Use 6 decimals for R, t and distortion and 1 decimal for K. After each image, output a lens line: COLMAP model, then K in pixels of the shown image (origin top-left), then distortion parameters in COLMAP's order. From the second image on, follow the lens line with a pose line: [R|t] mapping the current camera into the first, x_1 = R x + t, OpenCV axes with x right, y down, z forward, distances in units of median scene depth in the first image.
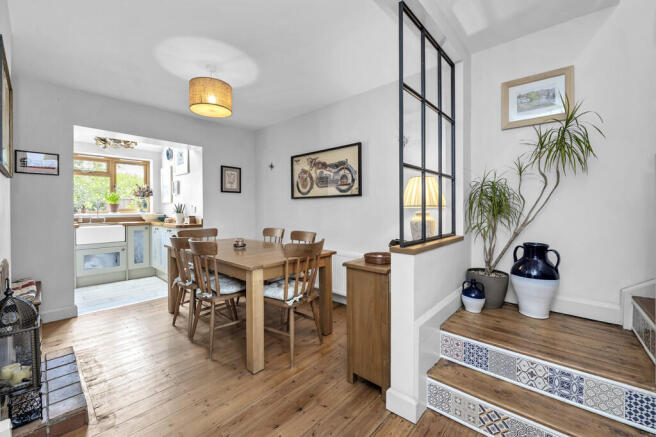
lens RADIAL K [[269.4, 0, 326.2], [0, 269.4, 213.0], [0, 0, 1]] dist [-0.002082, -0.000328]
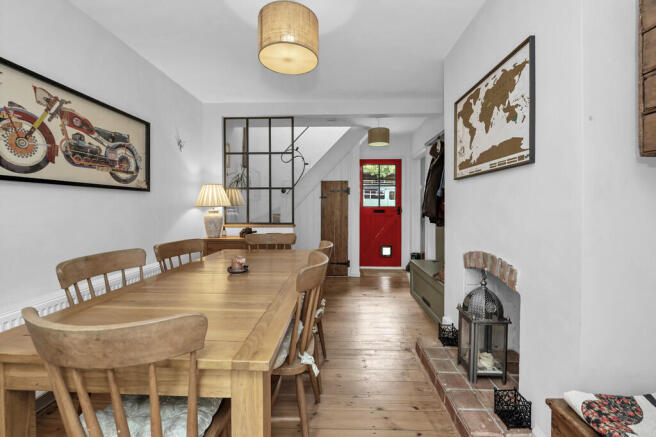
lens RADIAL K [[269.4, 0, 327.4], [0, 269.4, 212.3], [0, 0, 1]] dist [-0.002082, -0.000328]
pose [[-0.648072, -0.011920, 0.761486, -0.757878], [0.015257, 0.999474, 0.028631, -0.014806], [-0.761426, 0.030173, -0.647549, 1.035729]]
